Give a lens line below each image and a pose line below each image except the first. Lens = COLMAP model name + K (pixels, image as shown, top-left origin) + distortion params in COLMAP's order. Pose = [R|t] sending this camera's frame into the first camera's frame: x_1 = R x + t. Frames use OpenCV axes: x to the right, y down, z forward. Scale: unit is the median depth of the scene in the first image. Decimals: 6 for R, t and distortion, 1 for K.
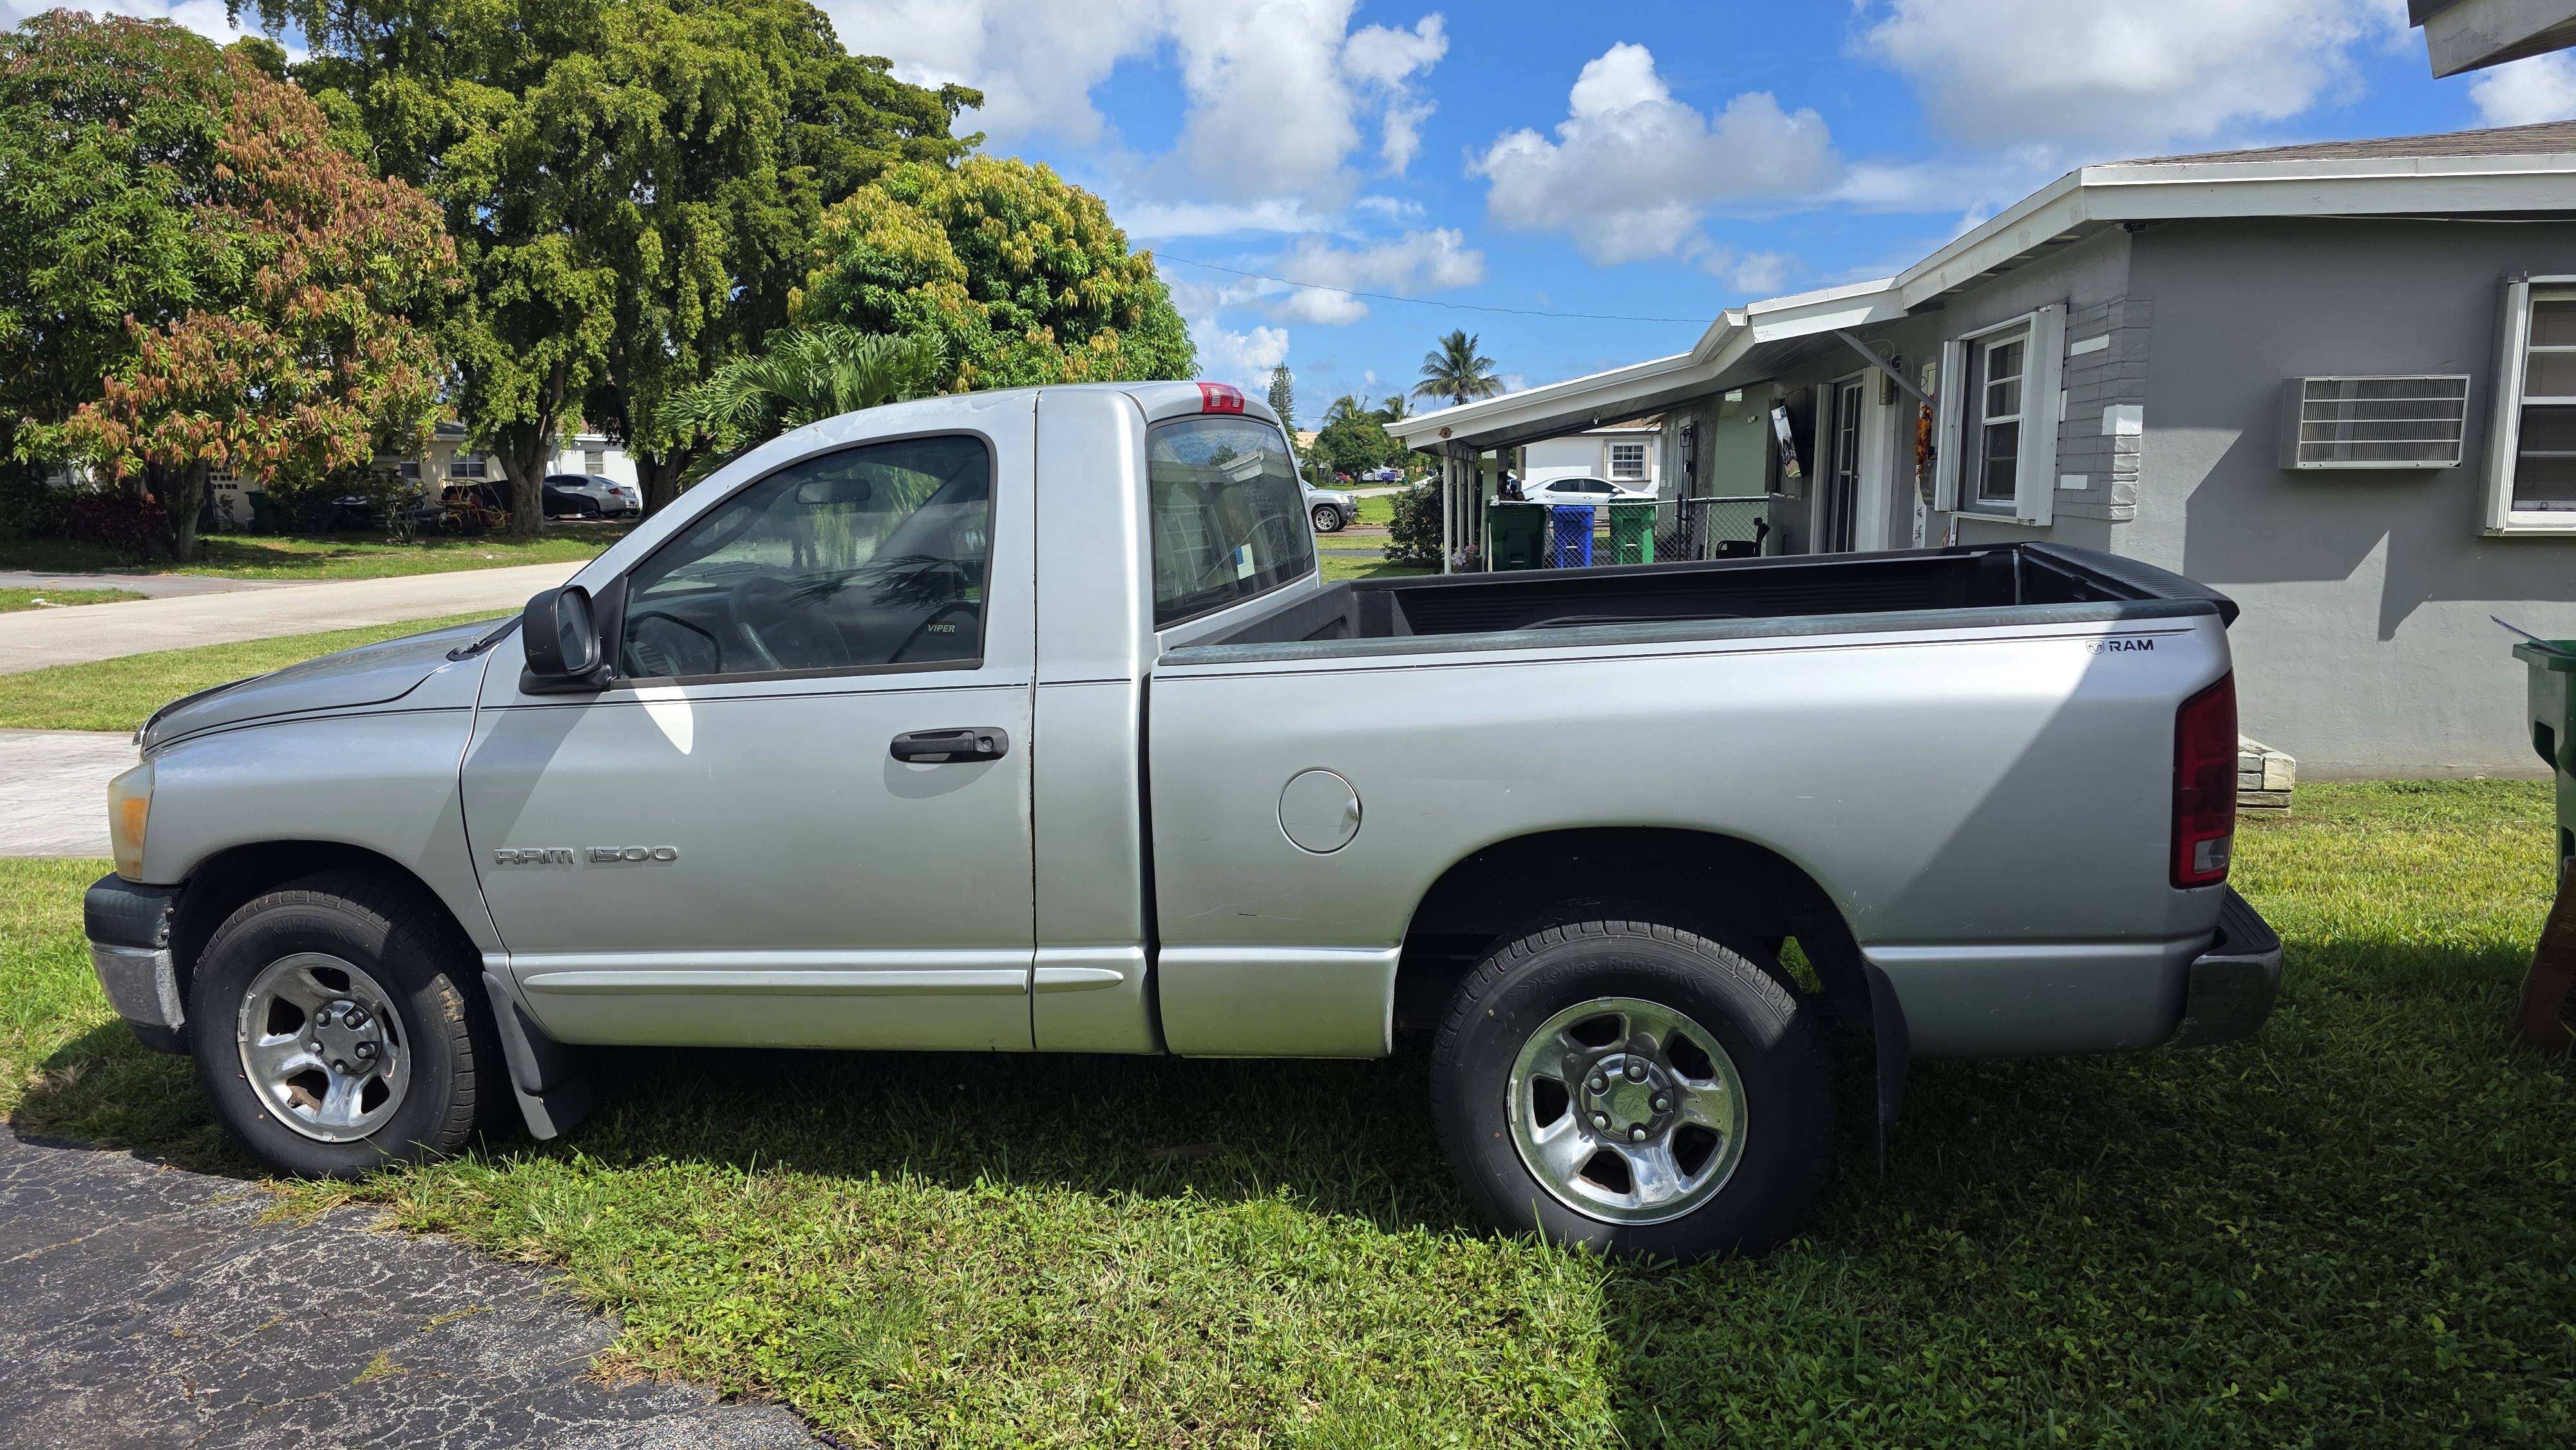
lens RADIAL K [[1767.3, 0, 1242.9], [0, 1767.3, 770.3], [0, 0, 1]] dist [0.078060, -0.093088]
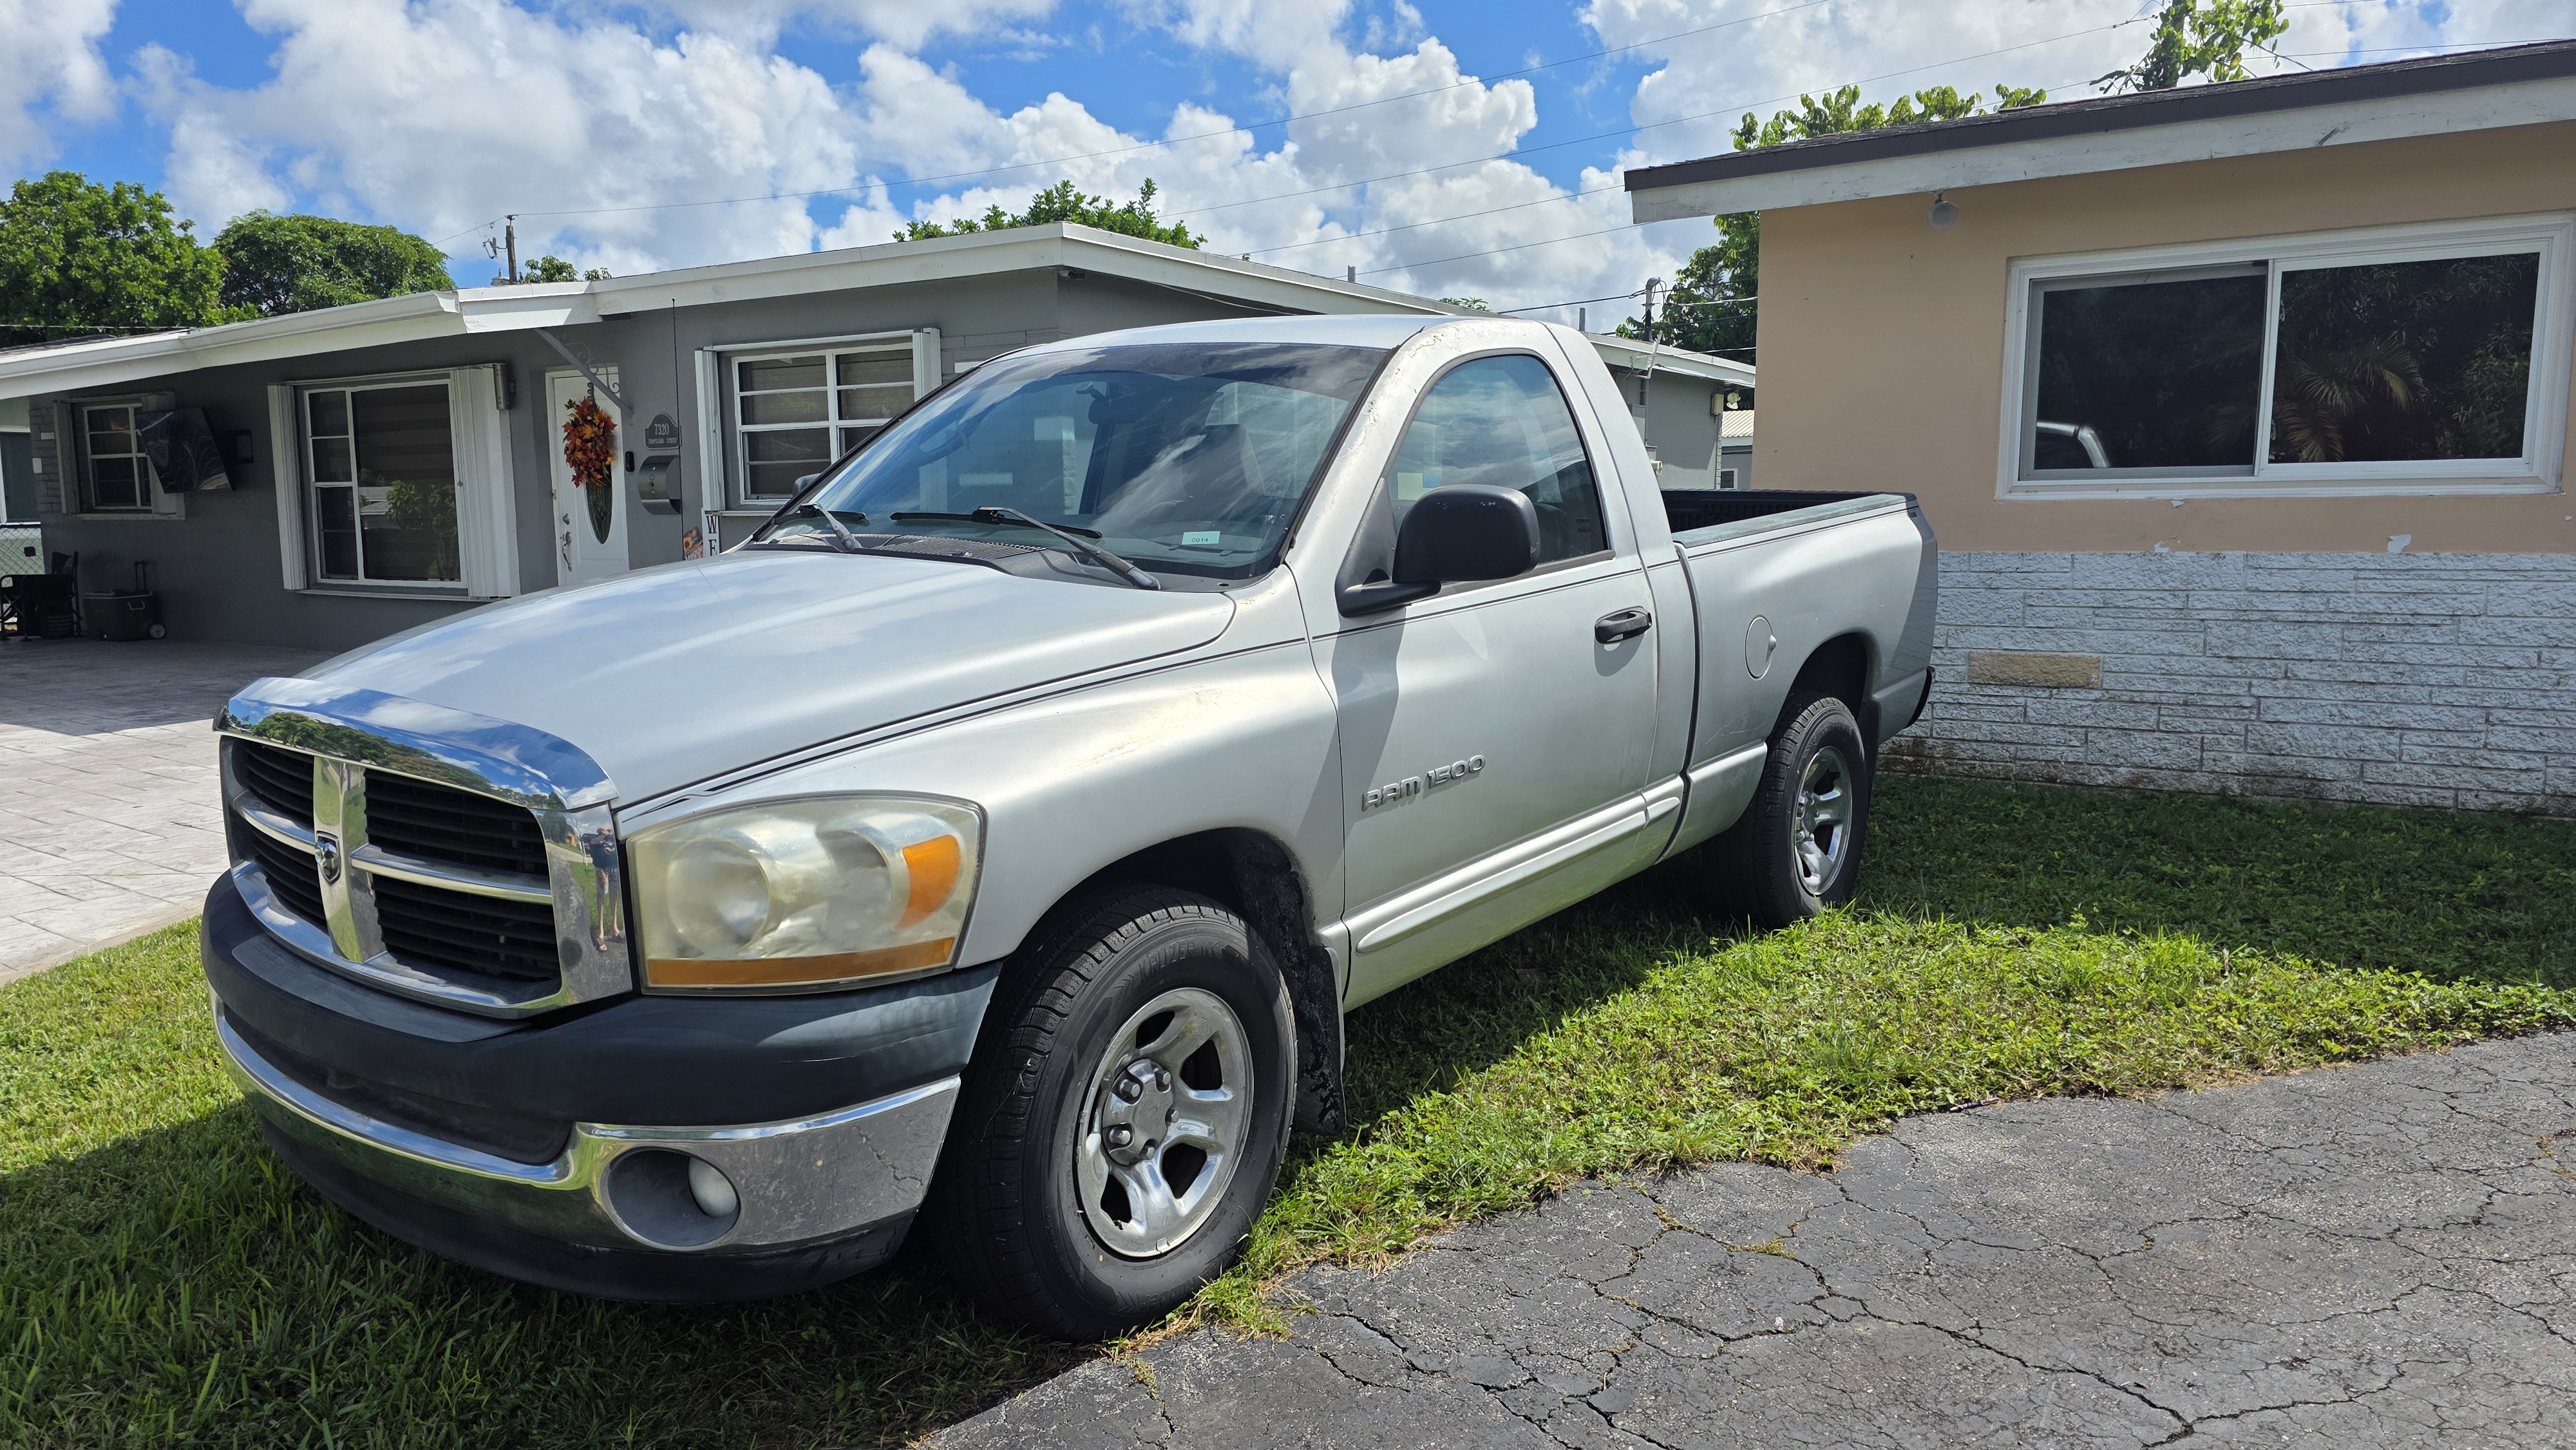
lens RADIAL K [[1844.5, 0, 1344.6], [0, 1844.5, 729.4], [0, 0, 1]] dist [0.033747, -0.003969]
pose [[0.375488, -0.105483, 0.920805, -1.212809], [0.160578, 0.985882, 0.047457, -0.027739], [-0.912811, 0.130042, 0.387125, 0.647609]]
